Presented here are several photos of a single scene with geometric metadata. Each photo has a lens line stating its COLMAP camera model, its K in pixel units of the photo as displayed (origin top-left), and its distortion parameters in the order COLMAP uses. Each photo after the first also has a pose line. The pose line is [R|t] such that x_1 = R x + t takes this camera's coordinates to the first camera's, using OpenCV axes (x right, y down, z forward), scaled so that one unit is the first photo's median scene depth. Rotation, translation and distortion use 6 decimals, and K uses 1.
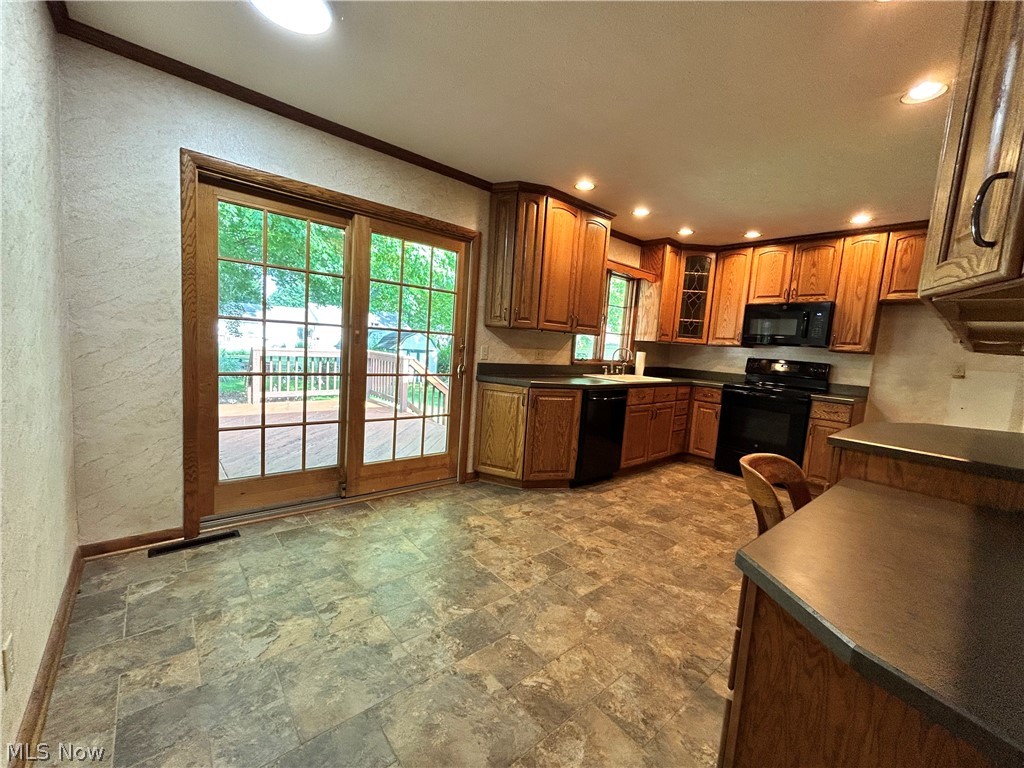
lens RADIAL K [[413.1, 0, 509.8], [0, 413.1, 383.7], [0, 0, 1]] dist [-0.001393, 0.001377]
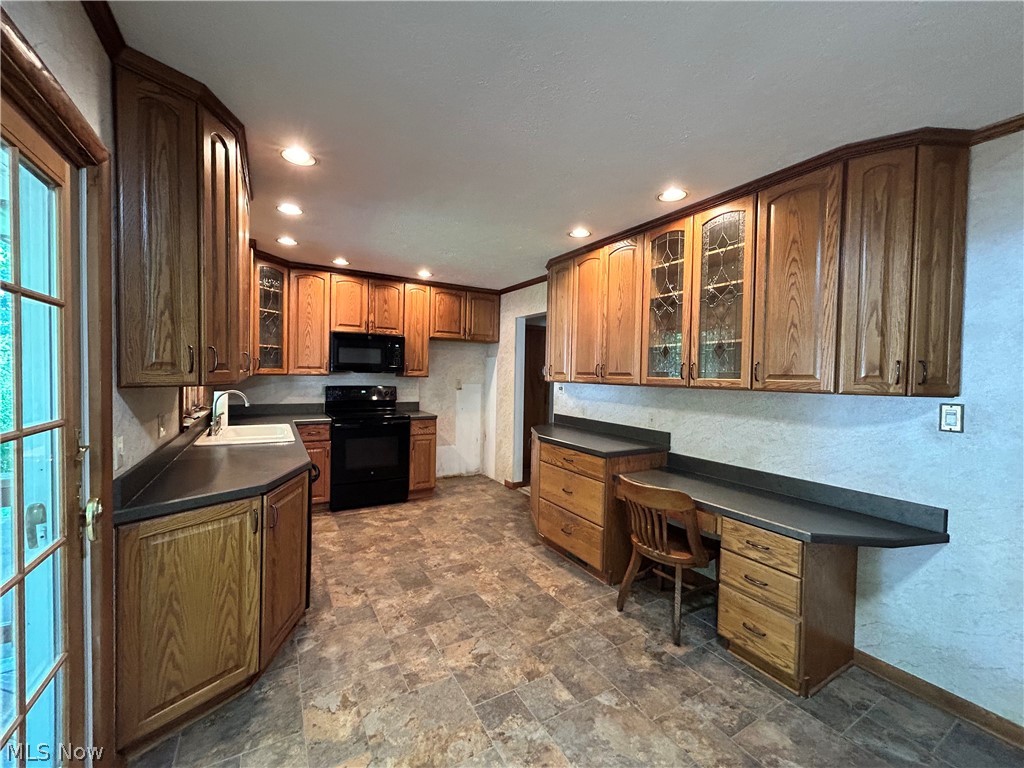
lens RADIAL K [[413.1, 0, 512.8], [0, 413.1, 383.4], [0, 0, 1]] dist [-0.001393, 0.001377]
pose [[0.177276, -0.089616, 0.980072, -0.351792], [0.088970, 0.993227, 0.074726, -0.125118], [-0.980131, 0.073950, 0.184049, 0.492730]]
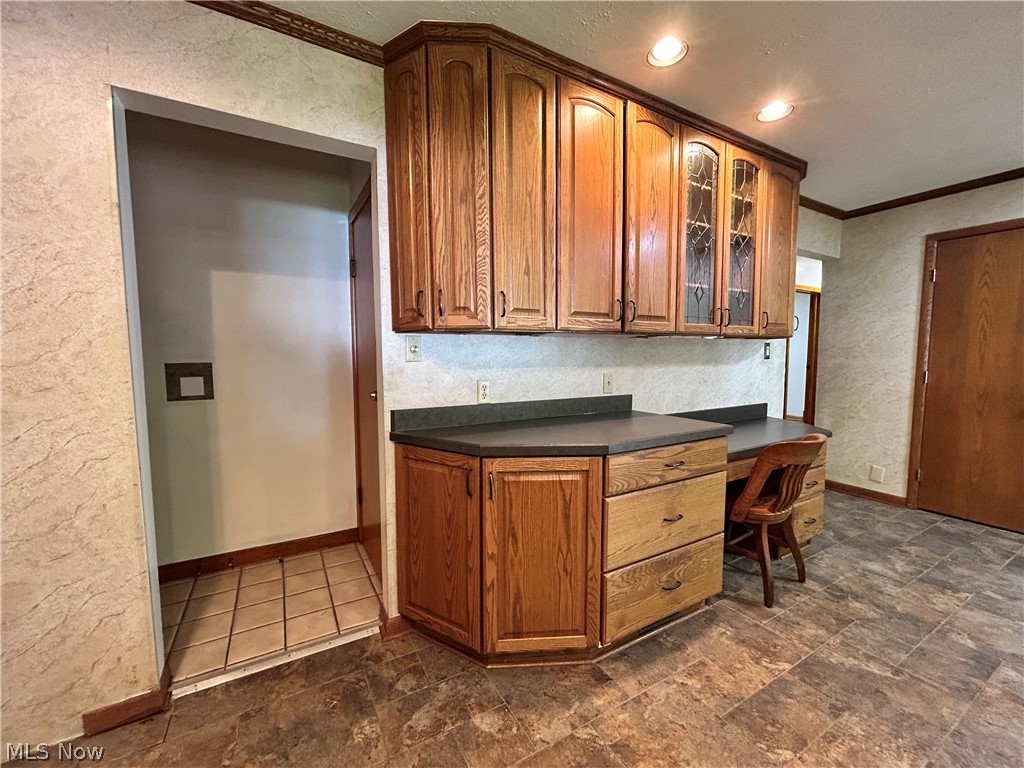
lens RADIAL K [[413.1, 0, 507.3], [0, 413.1, 382.6], [0, 0, 1]] dist [-0.001393, 0.001377]
pose [[-0.979176, -0.082202, 0.185627, 0.549027], [-0.047543, 0.981780, 0.183977, -0.072142], [-0.197369, 0.171320, -0.965243, 1.011707]]
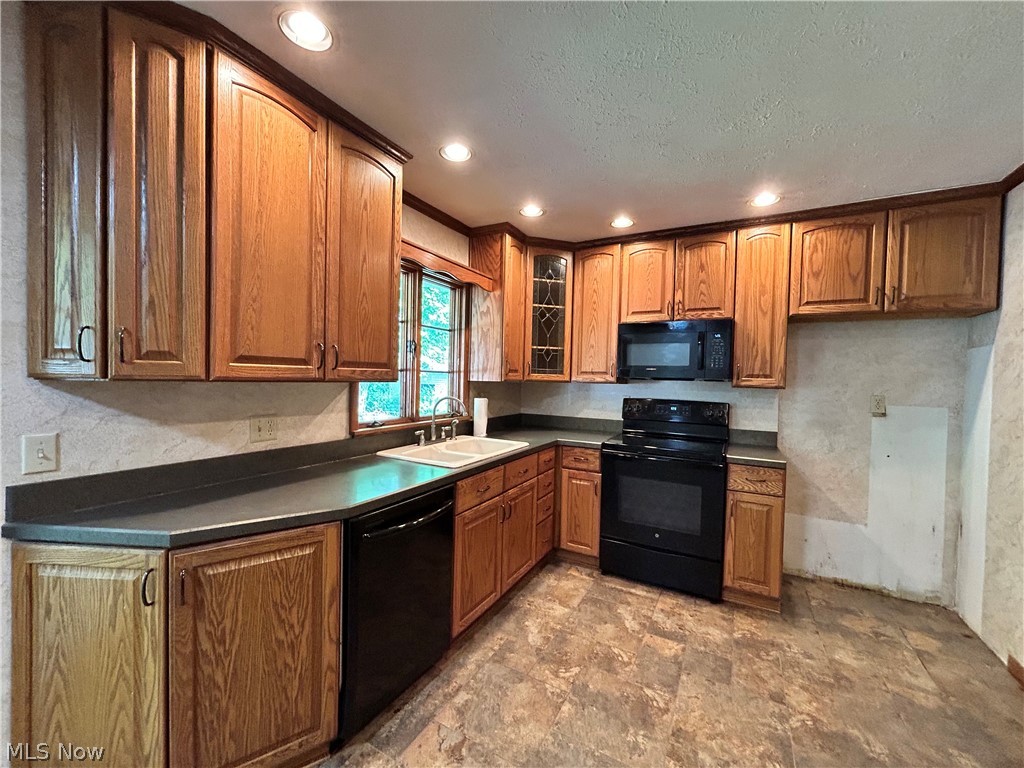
lens RADIAL K [[413.1, 0, 507.5], [0, 413.1, 384.8], [0, 0, 1]] dist [-0.001393, 0.001377]
pose [[0.938633, -0.051849, 0.340998, 0.177084], [0.073783, 0.995935, -0.051665, -0.077832], [-0.336933, 0.073655, 0.938643, 0.484813]]
